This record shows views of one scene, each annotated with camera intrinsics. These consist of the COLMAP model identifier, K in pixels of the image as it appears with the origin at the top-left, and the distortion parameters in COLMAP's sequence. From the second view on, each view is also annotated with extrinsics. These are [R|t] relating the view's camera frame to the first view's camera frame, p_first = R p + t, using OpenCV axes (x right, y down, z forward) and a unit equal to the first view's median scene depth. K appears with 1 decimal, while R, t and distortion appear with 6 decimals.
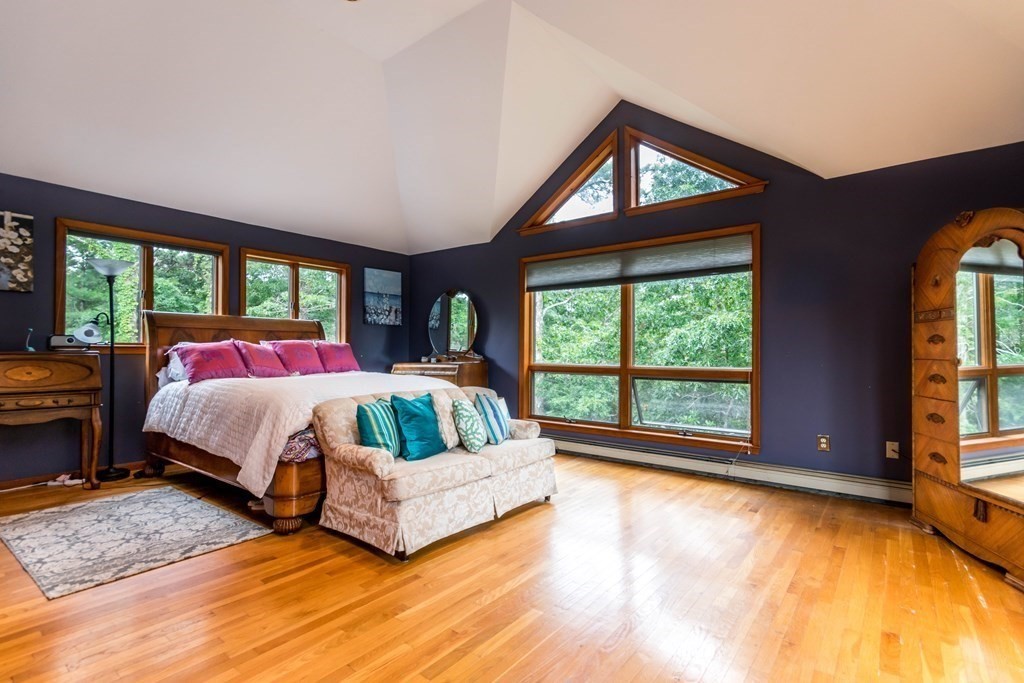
lens RADIAL K [[477.8, 0, 515.6], [0, 477.8, 344.0], [0, 0, 1]] dist [0.003160, 0.000213]
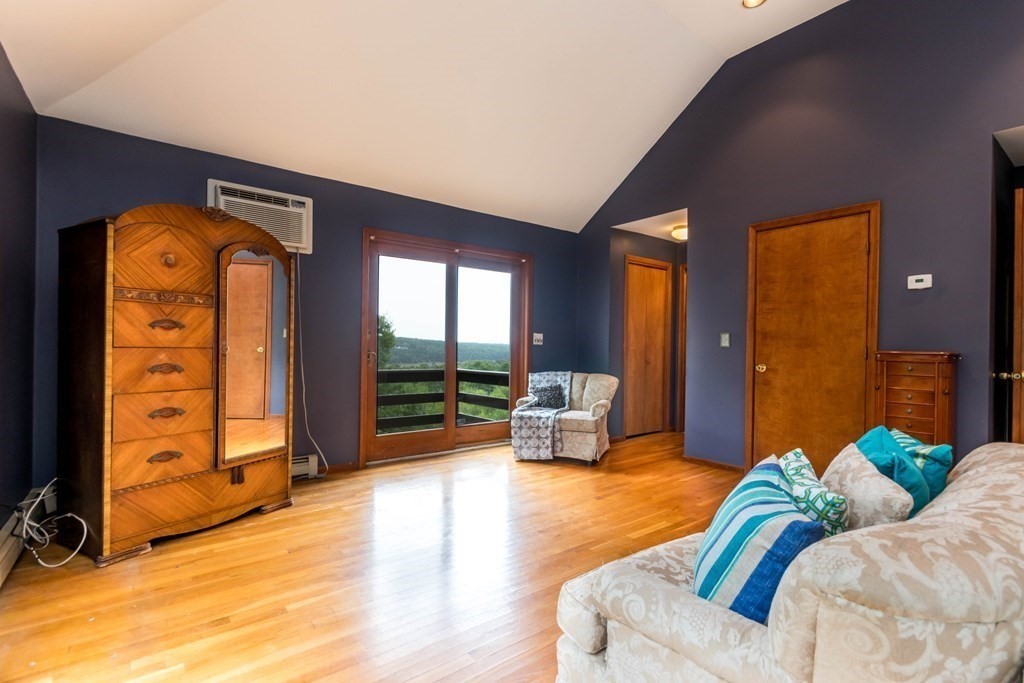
lens RADIAL K [[477.8, 0, 508.1], [0, 477.8, 345.0], [0, 0, 1]] dist [0.003160, 0.000213]
pose [[-0.967855, -0.017448, 0.250904, 0.027299], [-0.022215, 0.999622, -0.016181, 0.021654], [-0.250526, -0.021234, -0.967877, 1.315502]]
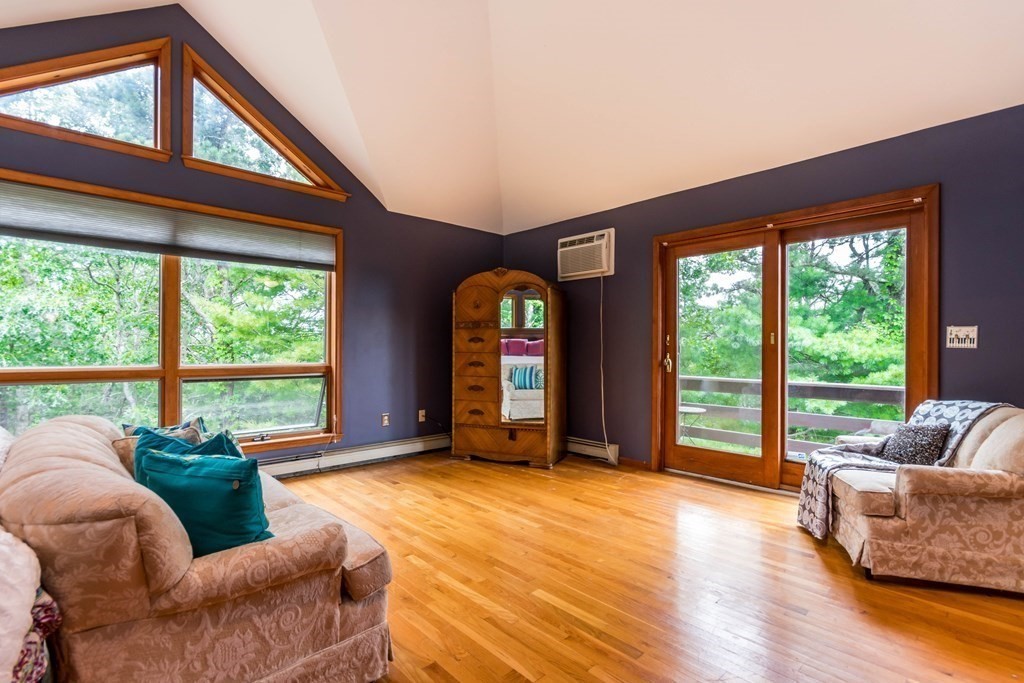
lens RADIAL K [[477.8, 0, 508.0], [0, 477.8, 347.1], [0, 0, 1]] dist [0.003160, 0.000213]
pose [[0.156710, 0.000124, 0.987645, -0.553827], [-0.019112, 0.999813, 0.002906, 0.005874], [-0.987460, -0.019331, 0.156683, 0.490893]]
